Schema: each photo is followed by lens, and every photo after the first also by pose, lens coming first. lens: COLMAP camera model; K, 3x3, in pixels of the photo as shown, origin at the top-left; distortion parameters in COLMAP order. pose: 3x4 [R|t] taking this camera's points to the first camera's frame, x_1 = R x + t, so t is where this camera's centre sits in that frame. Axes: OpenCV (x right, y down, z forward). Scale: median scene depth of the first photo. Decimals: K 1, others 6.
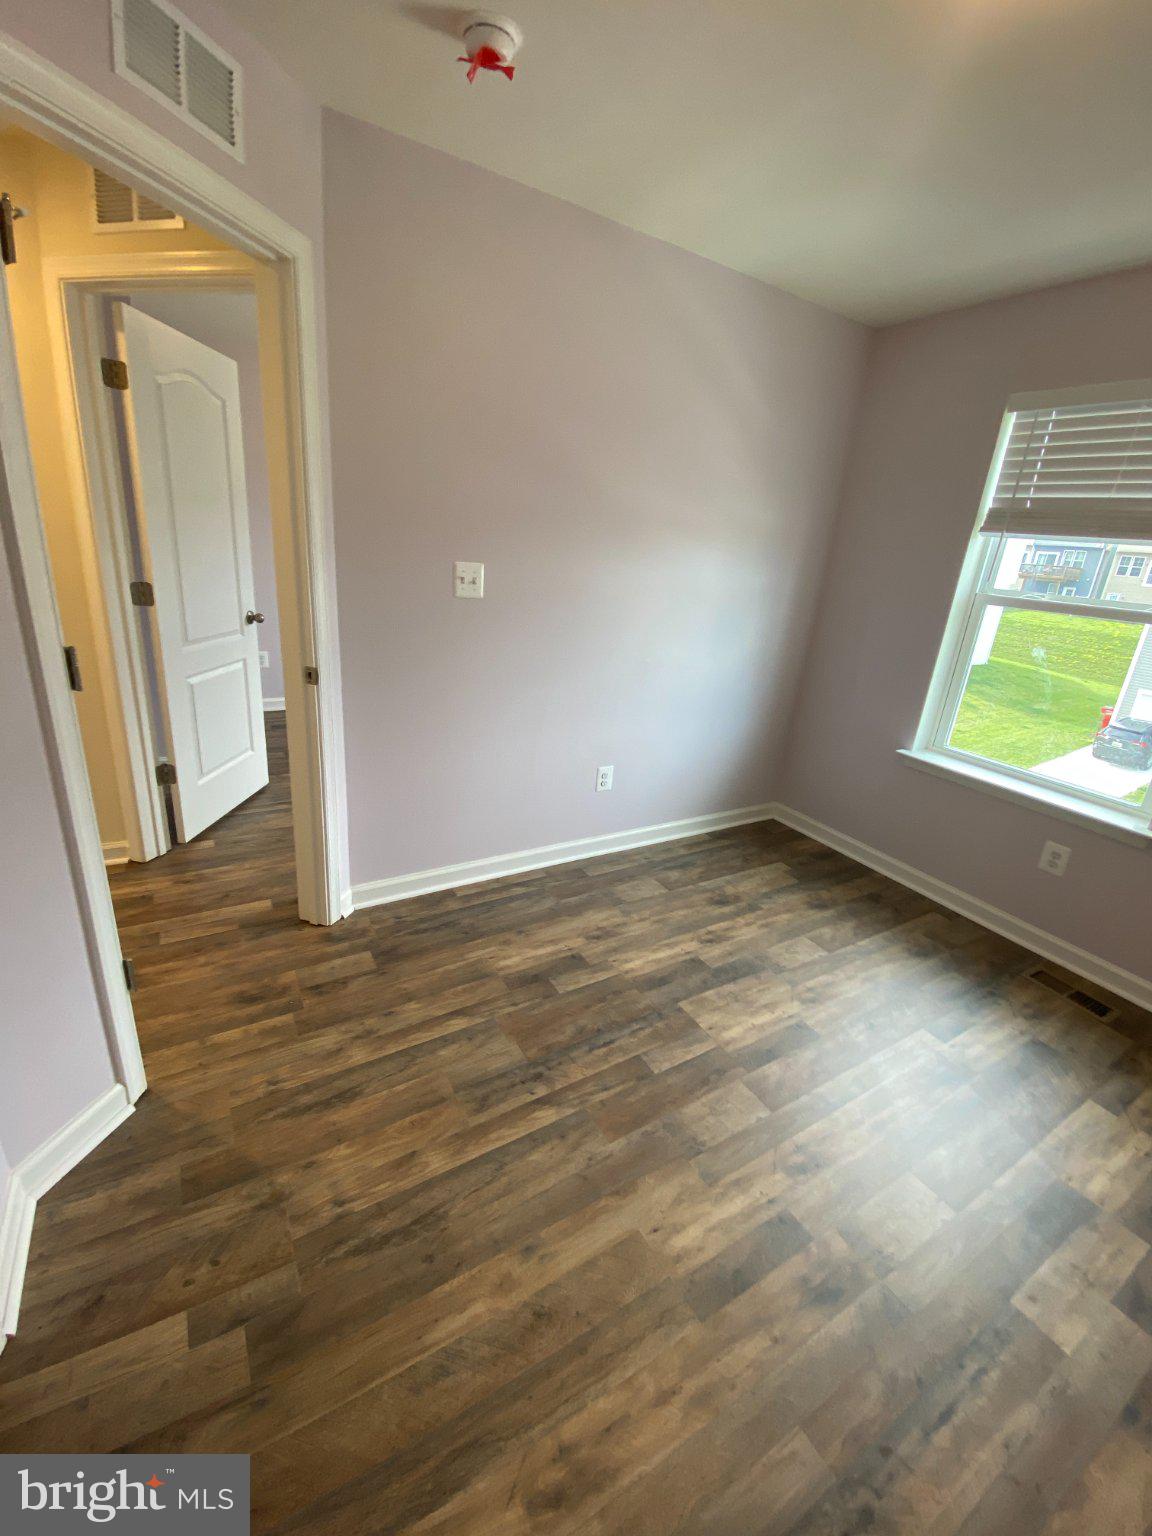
lens RADIAL K [[627.3, 0, 576.0], [0, 627.3, 768.0], [0, 0, 1]] dist [0.041087, -0.023137]
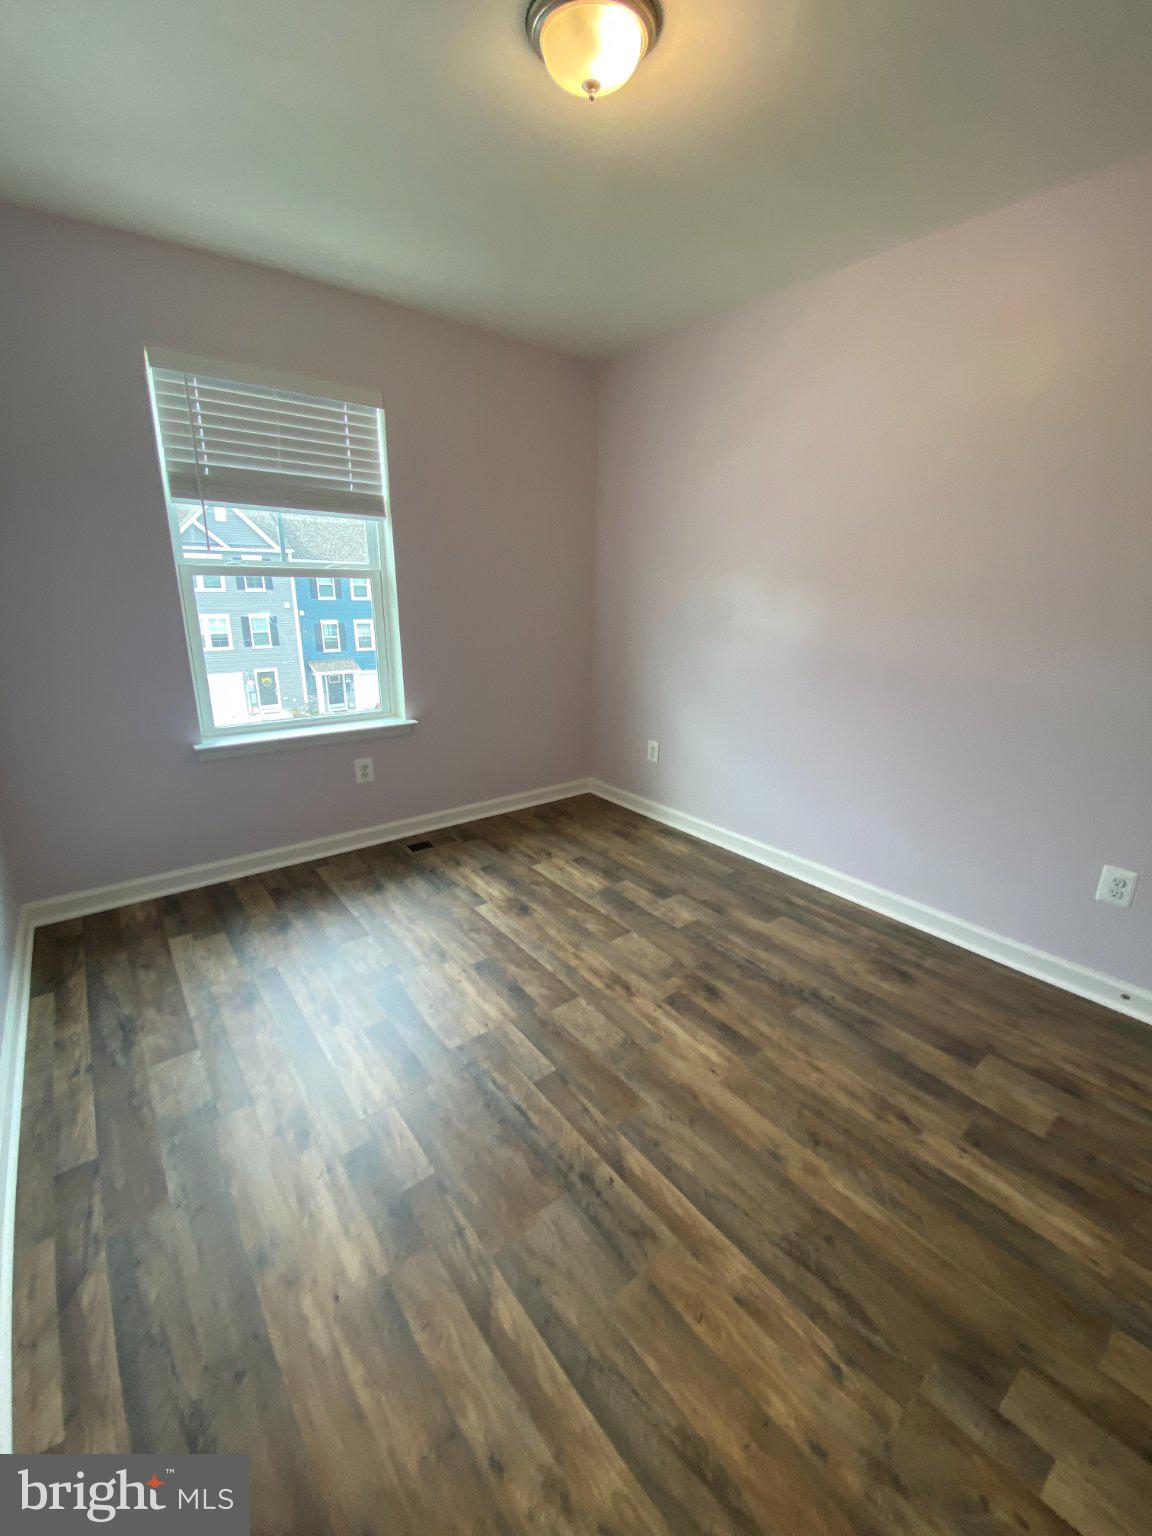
lens RADIAL K [[627.3, 0, 576.0], [0, 627.3, 768.0], [0, 0, 1]] dist [0.041087, -0.023137]
pose [[-0.118228, -0.364454, 0.923686, -0.652458], [0.311583, 0.869613, 0.383000, -0.304984], [-0.942835, 0.333086, 0.010745, 0.864406]]
